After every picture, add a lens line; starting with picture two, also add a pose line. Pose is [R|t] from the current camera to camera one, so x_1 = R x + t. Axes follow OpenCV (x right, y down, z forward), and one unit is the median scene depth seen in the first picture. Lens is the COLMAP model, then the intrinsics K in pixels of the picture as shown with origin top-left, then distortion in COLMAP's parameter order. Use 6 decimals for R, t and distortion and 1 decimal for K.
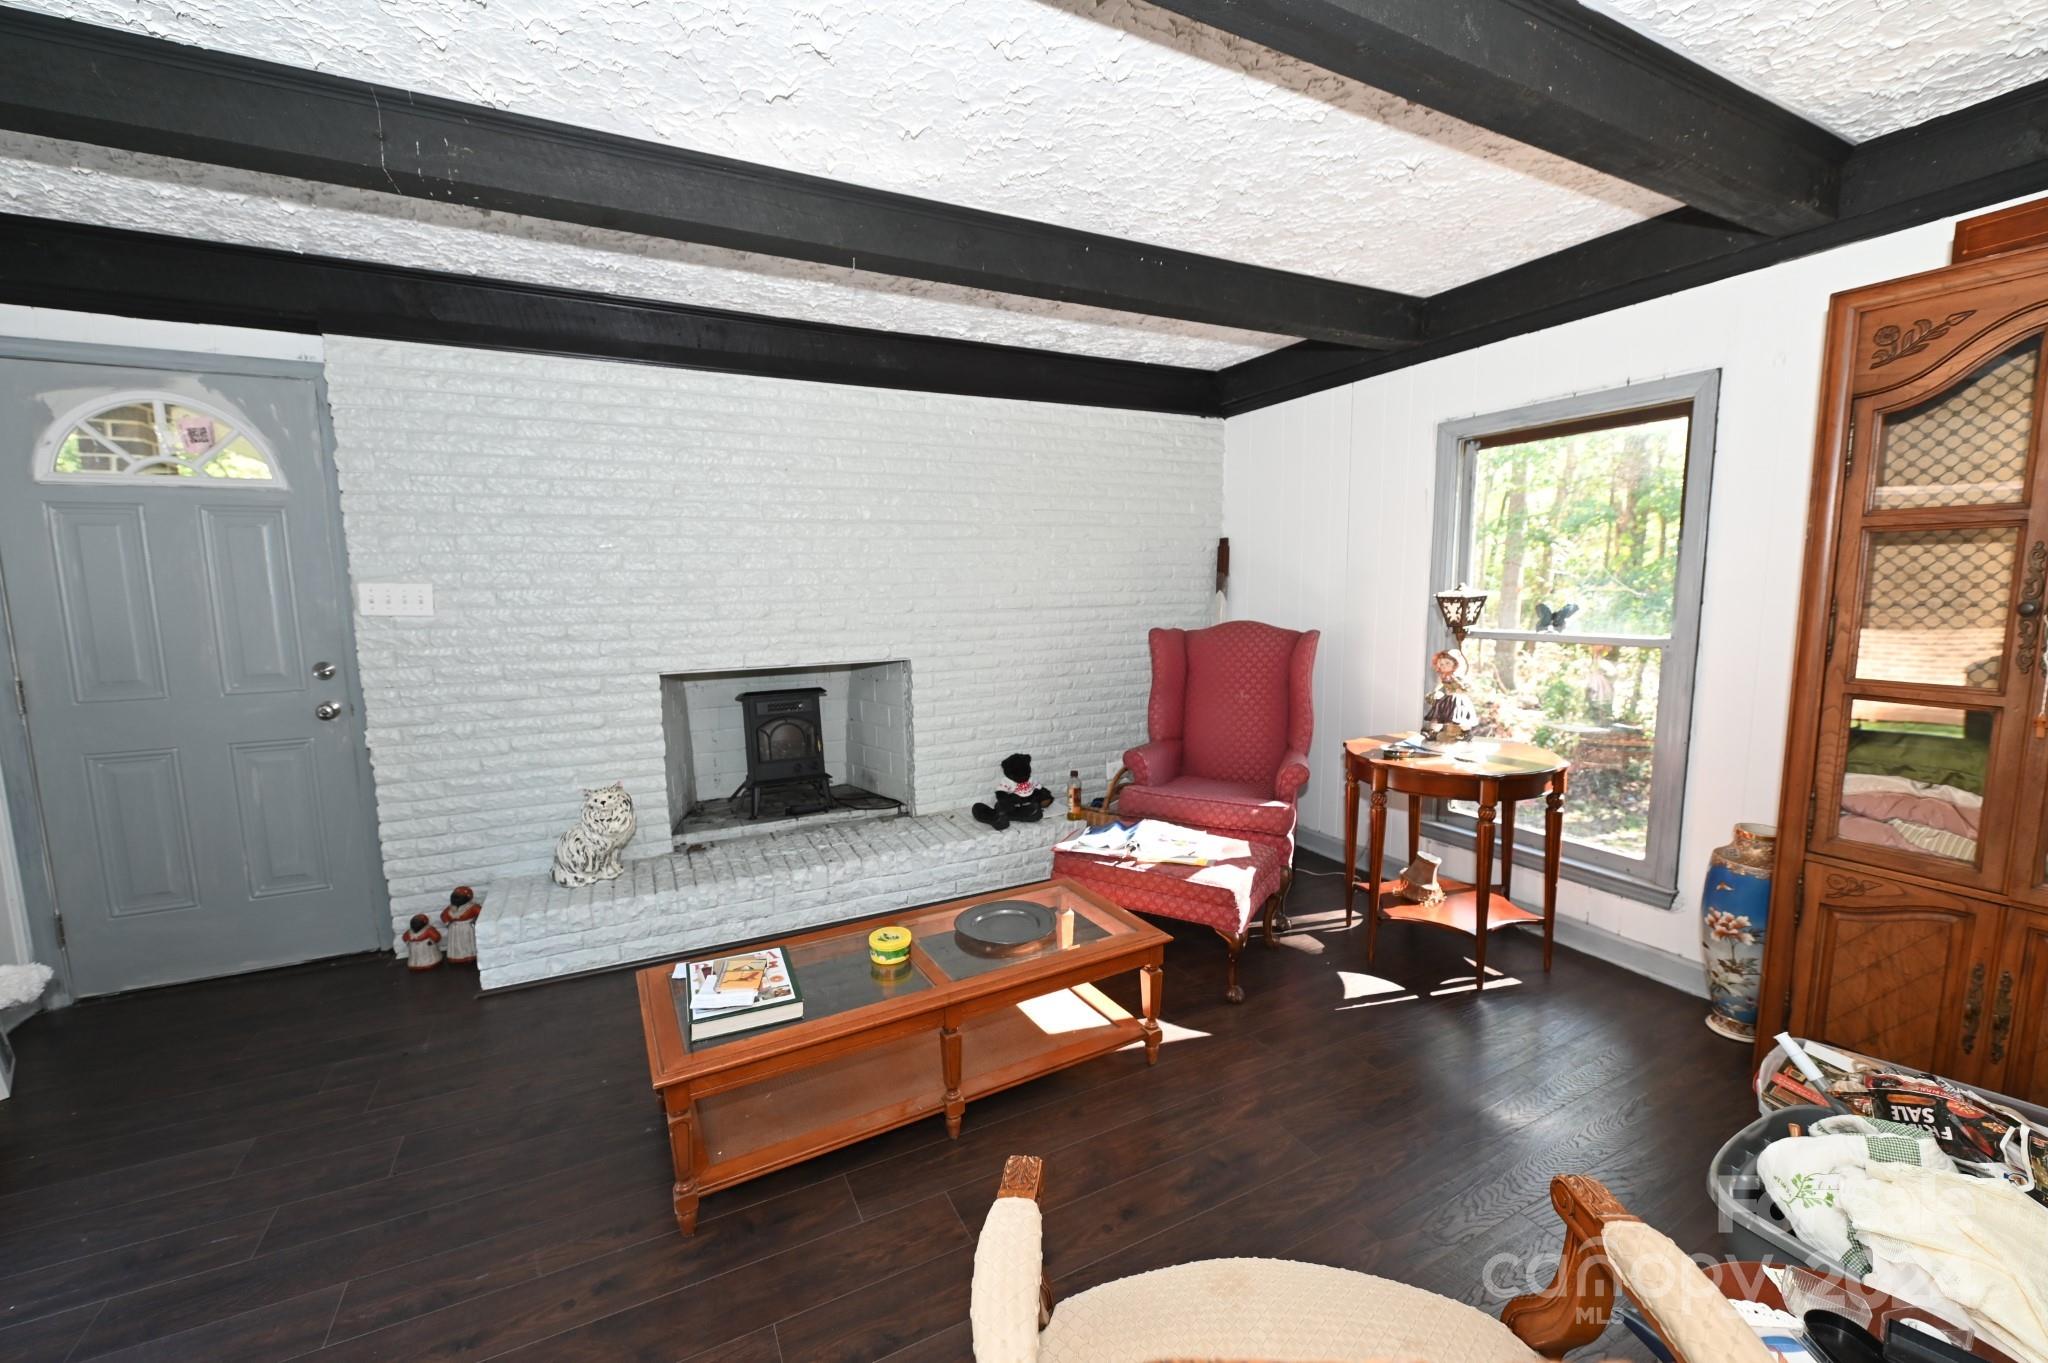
lens RADIAL K [[802.7, 0, 1029.0], [0, 802.7, 675.5], [0, 0, 1]] dist [-0.010483, -0.000501]
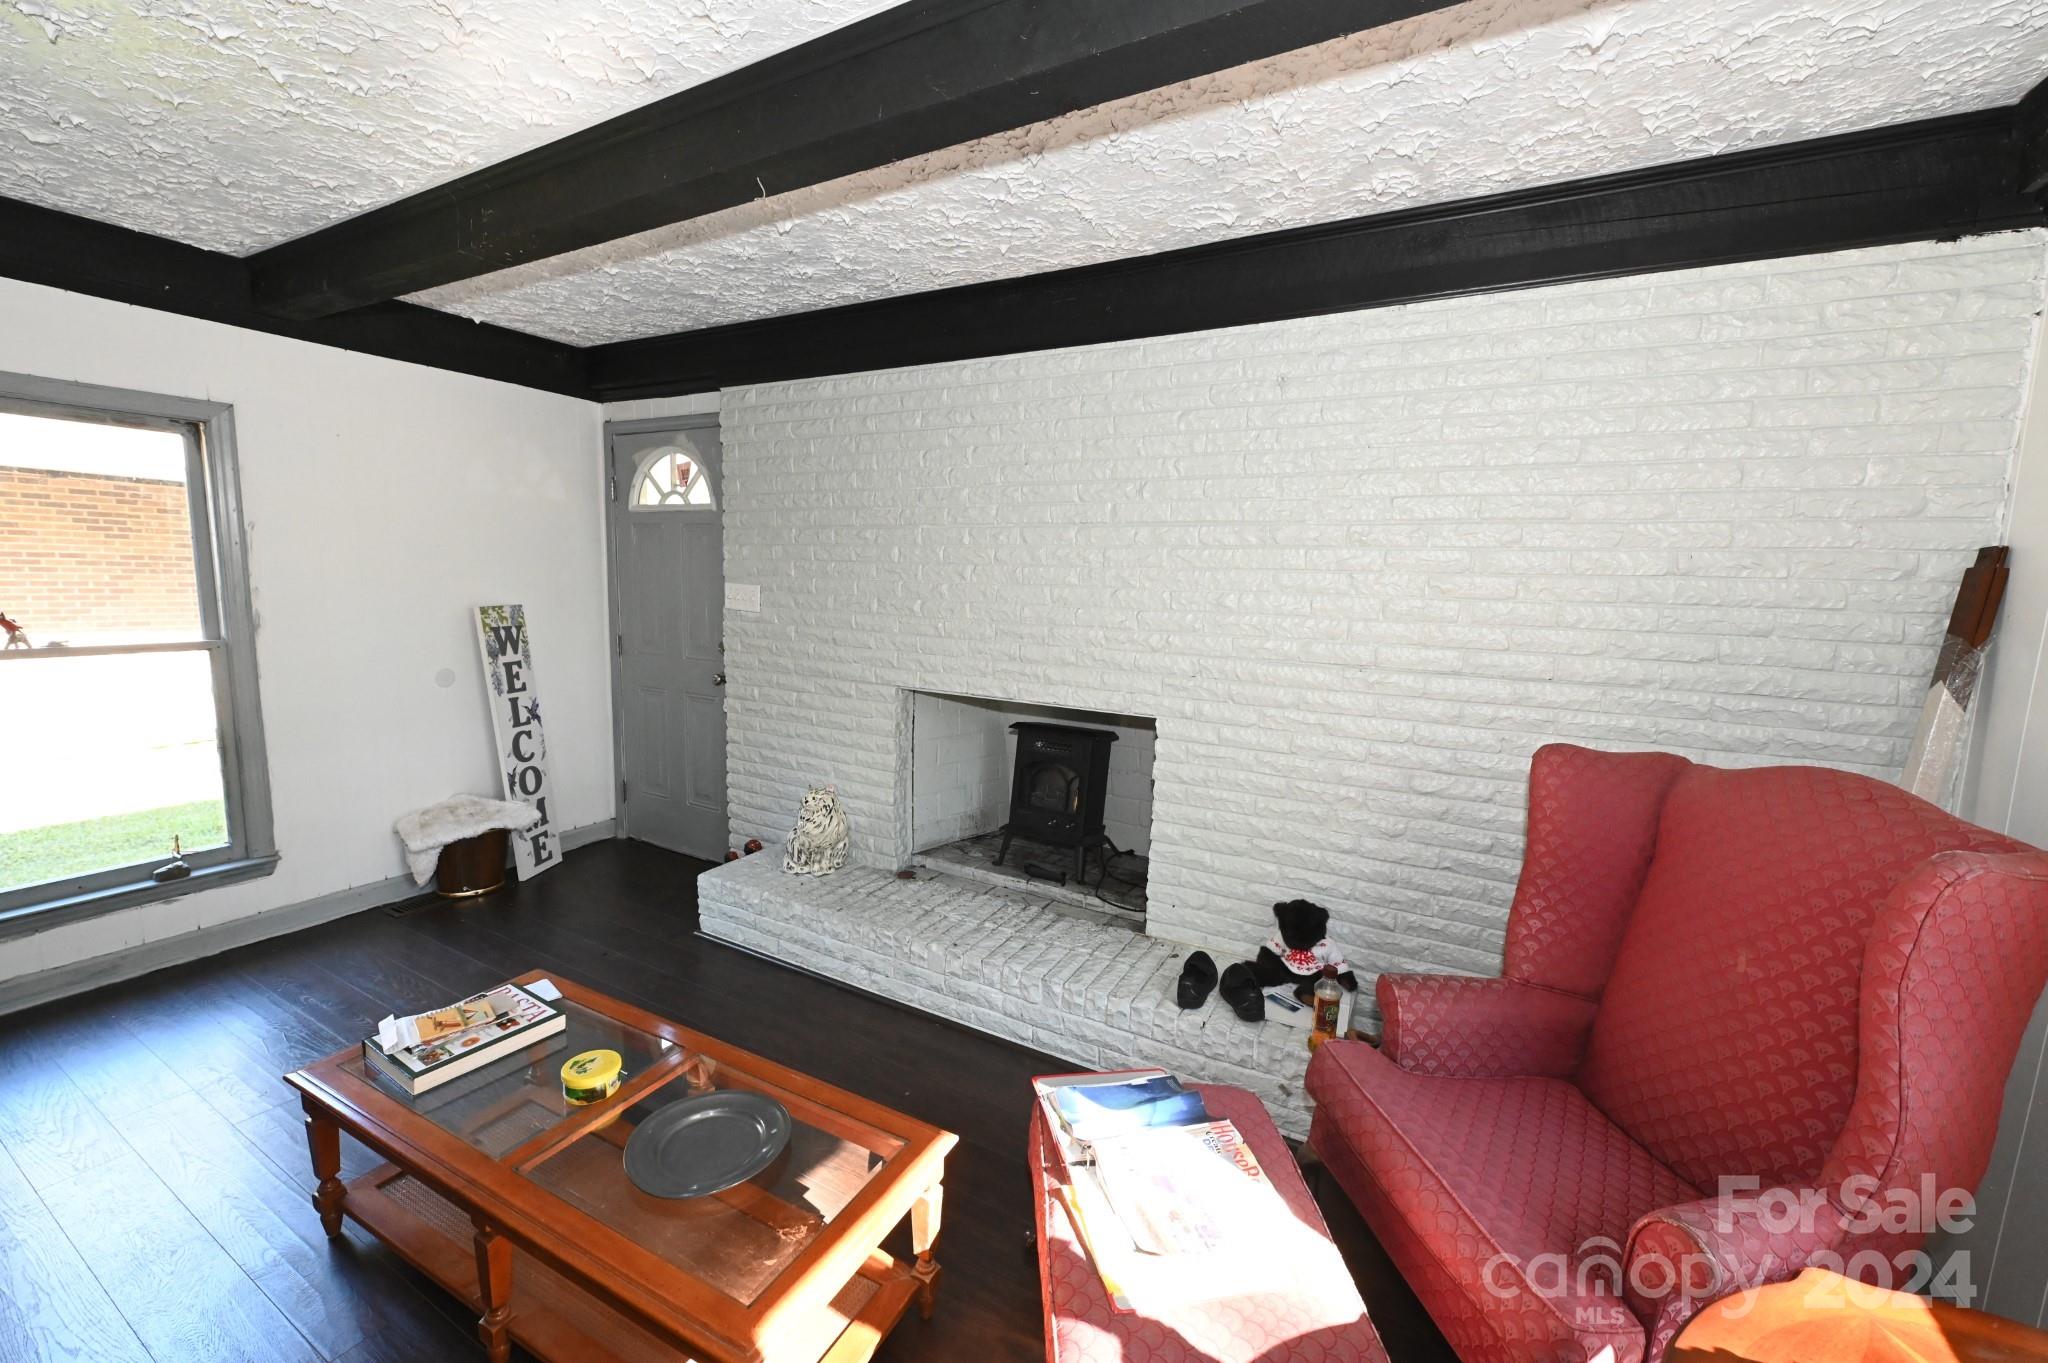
lens RADIAL K [[802.7, 0, 1020.6], [0, 802.7, 681.6], [0, 0, 1]] dist [-0.010483, -0.000501]
pose [[0.556834, 0.136773, -0.819286, 0.375373], [-0.136167, 0.988037, 0.072398, -0.089973], [0.819387, 0.071246, 0.568796, 0.513592]]
